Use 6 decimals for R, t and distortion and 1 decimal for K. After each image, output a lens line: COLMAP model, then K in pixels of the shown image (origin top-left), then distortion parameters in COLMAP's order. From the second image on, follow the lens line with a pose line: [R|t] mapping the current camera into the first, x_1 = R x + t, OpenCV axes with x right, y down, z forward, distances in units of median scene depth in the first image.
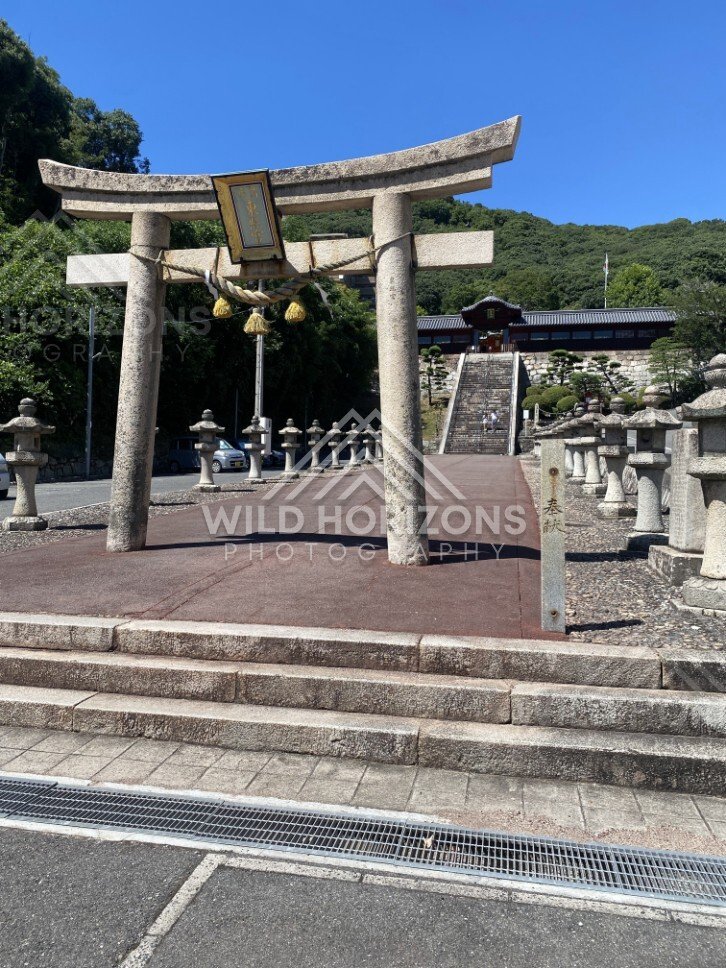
lens RADIAL K [[735.6, 0, 363.0], [0, 735.6, 484.0], [0, 0, 1]] dist [-0.000947, -0.010963]
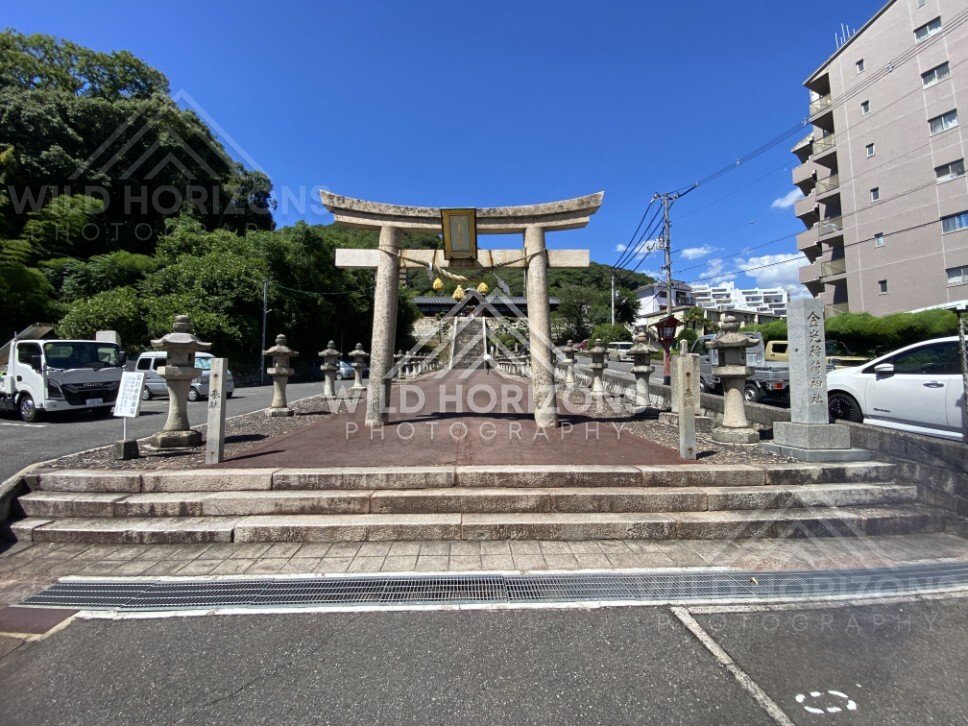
lens RADIAL K [[388.6, 0, 480.8], [0, 388.6, 367.9], [0, 0, 1]] dist [0.035549, -0.040583]
pose [[0.973918, -0.004937, 0.226848, -0.333050], [0.015125, 0.998952, -0.043195, 0.001437], [-0.226397, 0.045499, 0.972972, 0.093243]]
